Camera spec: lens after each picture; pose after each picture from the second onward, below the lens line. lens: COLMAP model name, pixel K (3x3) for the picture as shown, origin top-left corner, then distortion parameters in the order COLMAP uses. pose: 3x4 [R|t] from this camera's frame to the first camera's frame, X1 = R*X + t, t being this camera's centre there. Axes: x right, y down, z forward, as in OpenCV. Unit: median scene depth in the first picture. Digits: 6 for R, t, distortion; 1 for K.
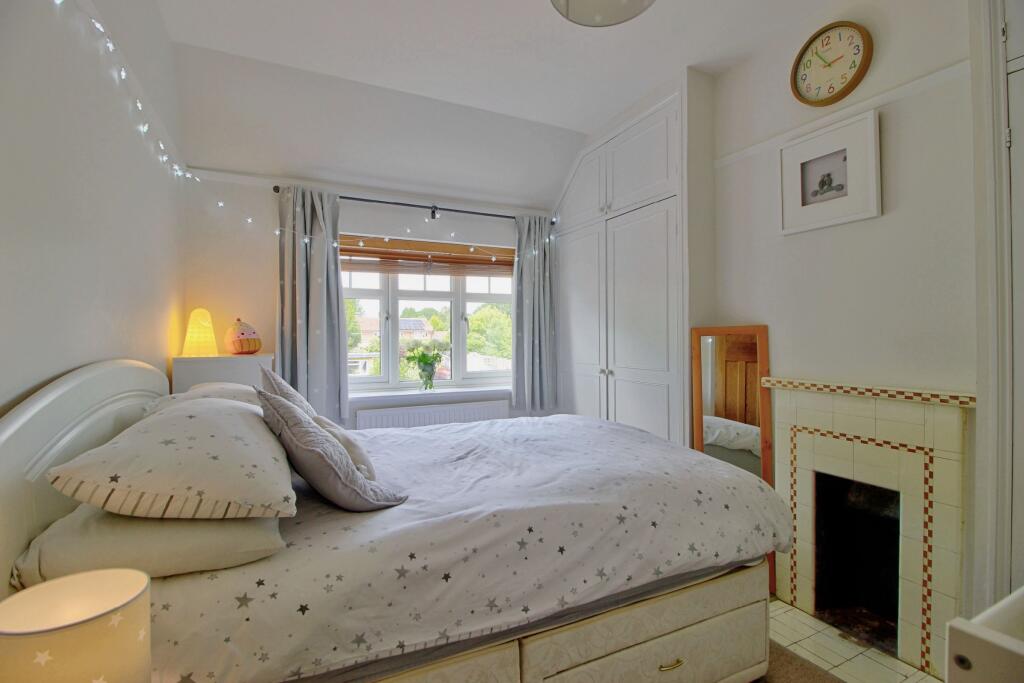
lens RADIAL K [[472.7, 0, 512.6], [0, 472.7, 336.4], [0, 0, 1]] dist [0.000265, -0.011709]
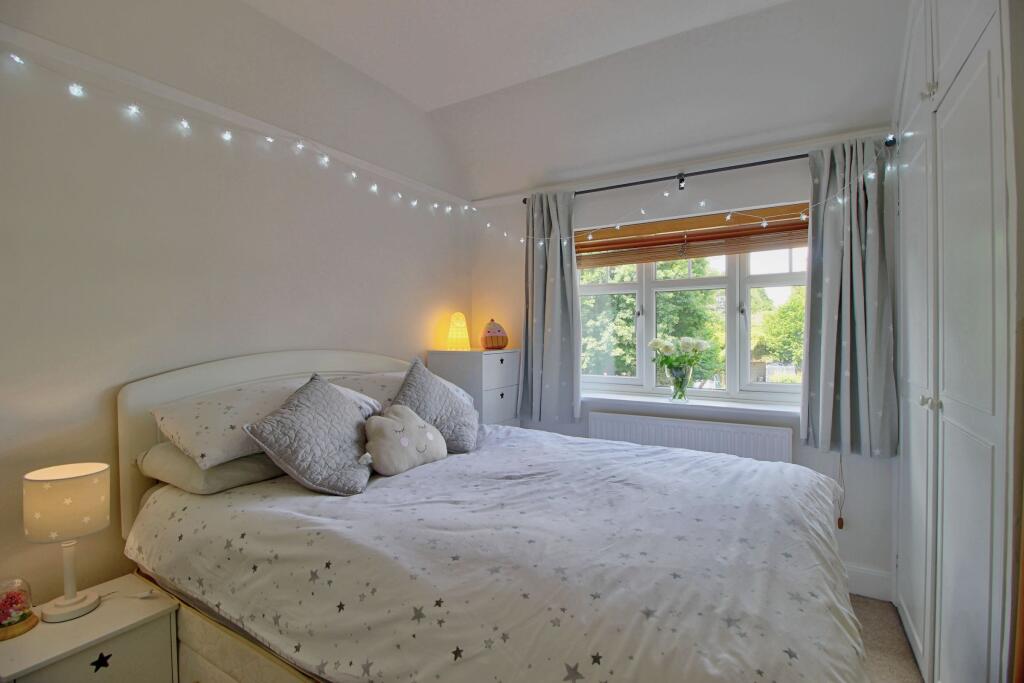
lens RADIAL K [[472.7, 0, 512.6], [0, 472.7, 336.4], [0, 0, 1]] dist [0.000265, -0.011709]
pose [[0.546441, 0.006557, -0.837472, 0.431869], [0.000581, 0.999966, 0.008209, -0.004135], [0.837497, -0.004972, 0.546419, 0.380090]]
